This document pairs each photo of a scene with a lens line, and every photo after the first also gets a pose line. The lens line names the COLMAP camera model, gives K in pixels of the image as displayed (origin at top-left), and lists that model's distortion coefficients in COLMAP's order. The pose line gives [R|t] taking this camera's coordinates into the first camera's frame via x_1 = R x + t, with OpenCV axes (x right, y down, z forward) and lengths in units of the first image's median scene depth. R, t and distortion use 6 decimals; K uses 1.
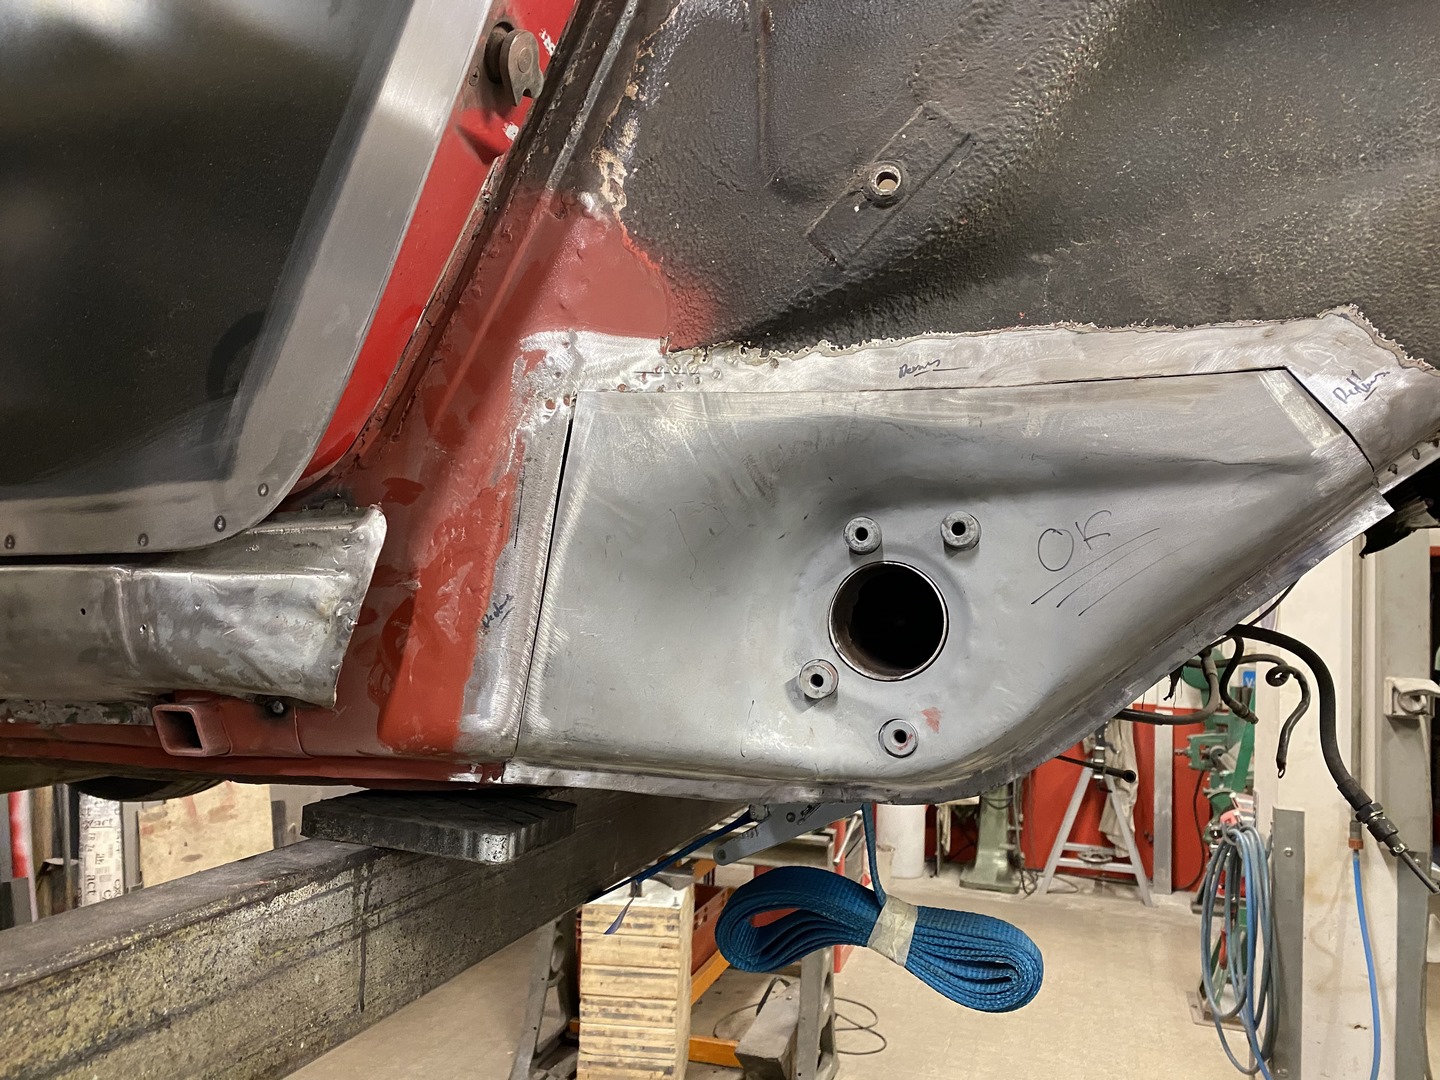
lens RADIAL K [[1068.2, 0, 728.1], [0, 1068.2, 528.1], [0, 0, 1]] dist [-0.000046, -0.003065]
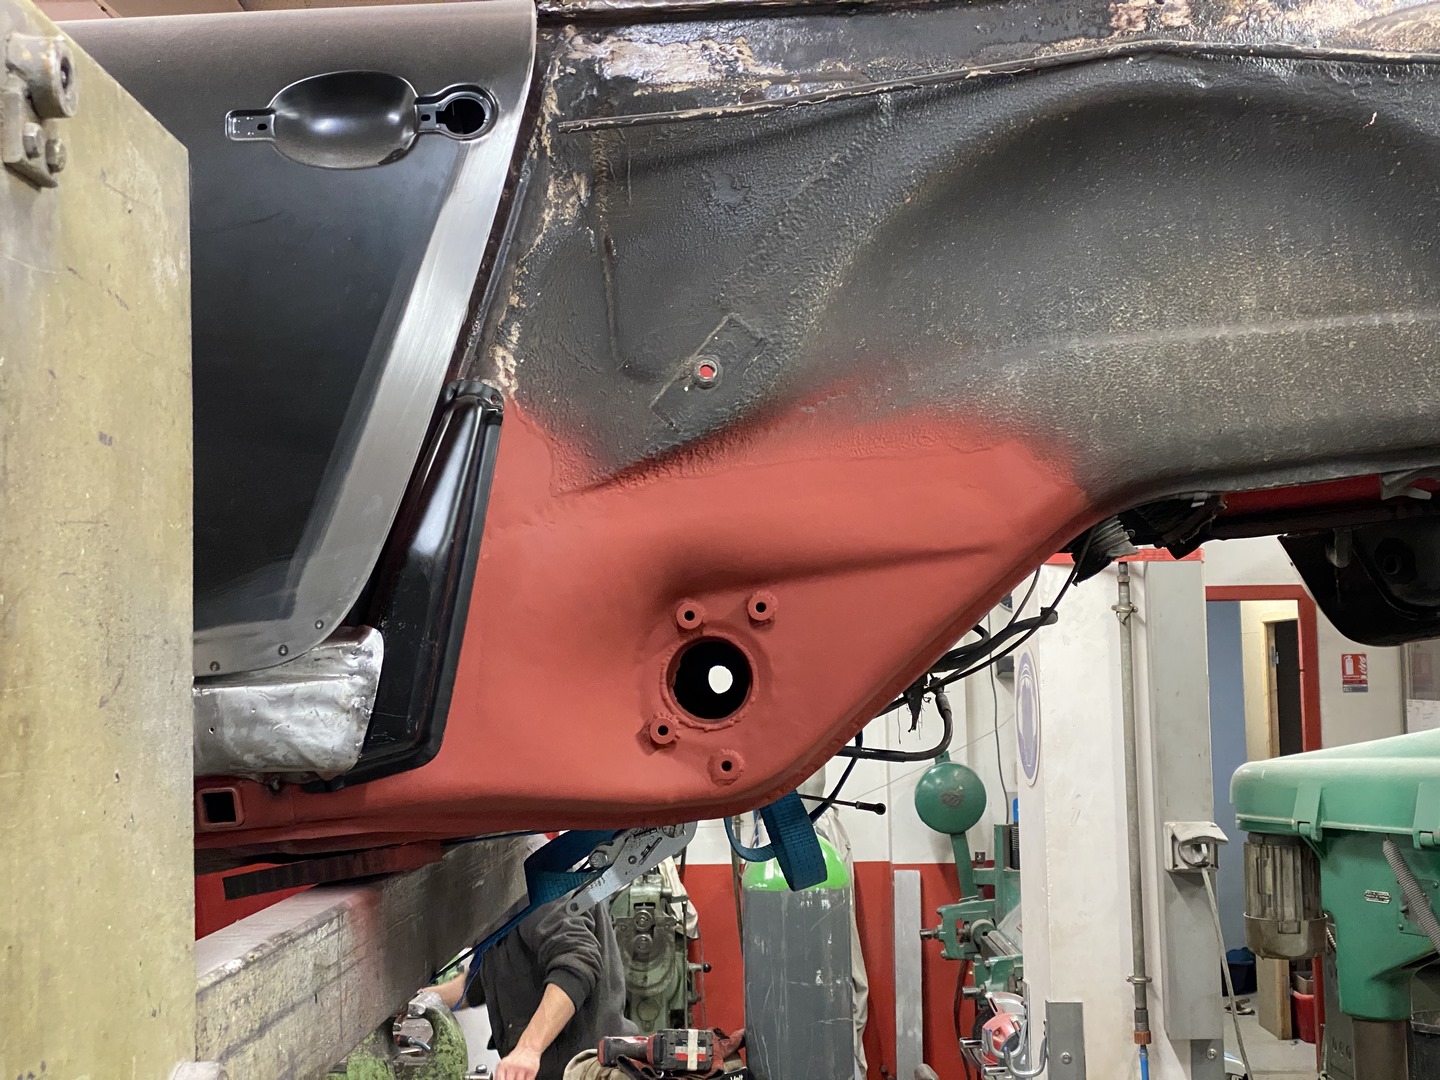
lens RADIAL K [[2171.4, 0, 649.7], [0, 2171.4, 542.7], [0, 0, 1]] dist [0.133699, 0.005958]
pose [[0.959047, -0.065647, 0.275535, -0.729832], [0.061708, 0.997830, 0.022950, -0.165661], [-0.276444, -0.005008, 0.961017, -1.743509]]
